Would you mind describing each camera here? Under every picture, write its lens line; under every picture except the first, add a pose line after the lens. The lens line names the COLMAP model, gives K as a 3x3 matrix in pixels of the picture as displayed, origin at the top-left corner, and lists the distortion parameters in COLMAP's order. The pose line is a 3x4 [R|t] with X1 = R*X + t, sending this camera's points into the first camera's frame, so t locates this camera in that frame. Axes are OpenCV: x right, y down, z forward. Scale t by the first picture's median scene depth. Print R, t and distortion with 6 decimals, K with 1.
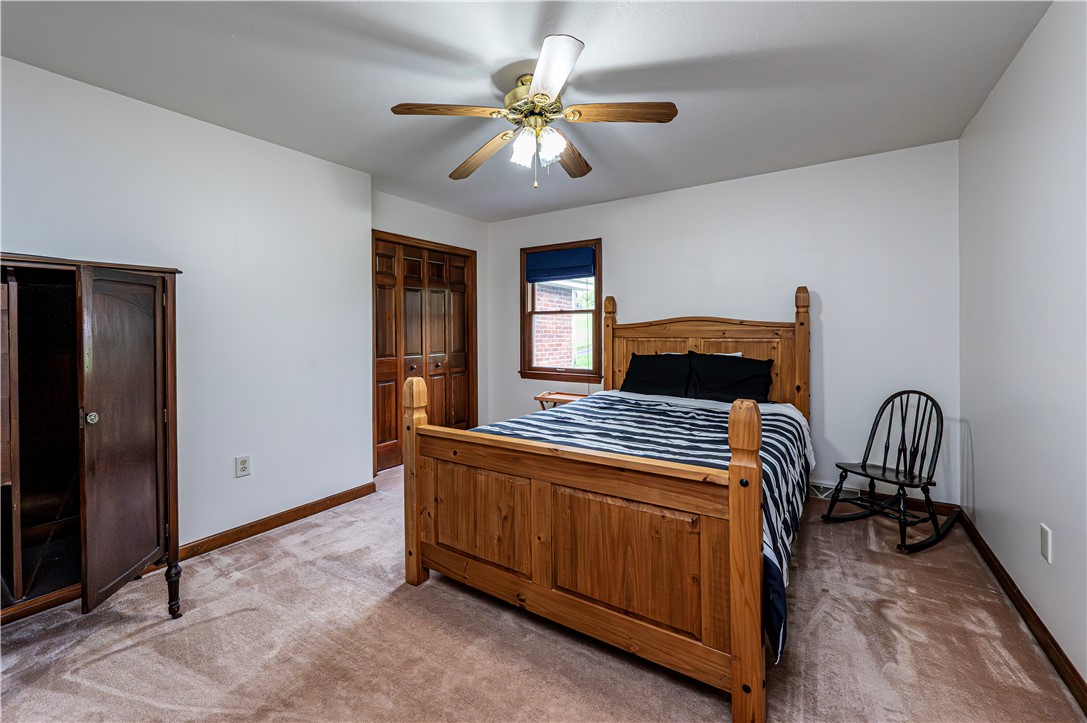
lens RADIAL K [[440.5, 0, 544.1], [0, 440.5, 345.8], [0, 0, 1]] dist [-0.001359, -0.000223]
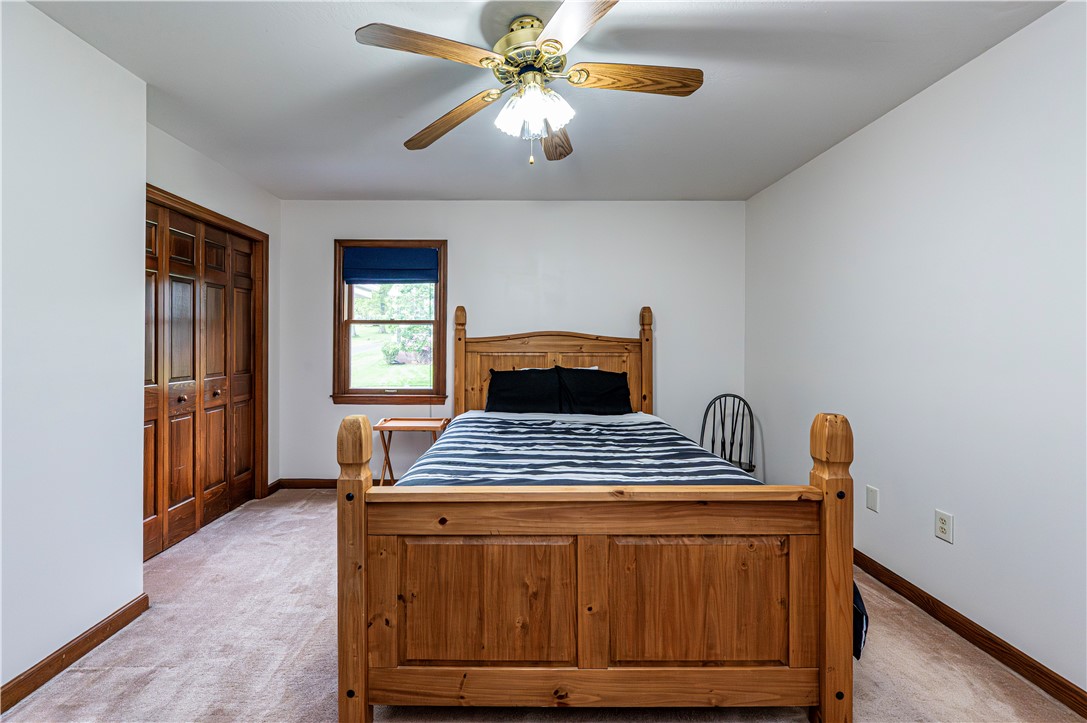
lens RADIAL K [[445.9, 0, 532.0], [0, 445.9, 357.2], [0, 0, 1]] dist [-0.001483, -0.000243]
pose [[0.838973, -0.008267, 0.544110, -0.278551], [0.011669, 0.999928, -0.002800, -0.005712], [-0.544048, 0.008699, 0.839009, 0.204192]]
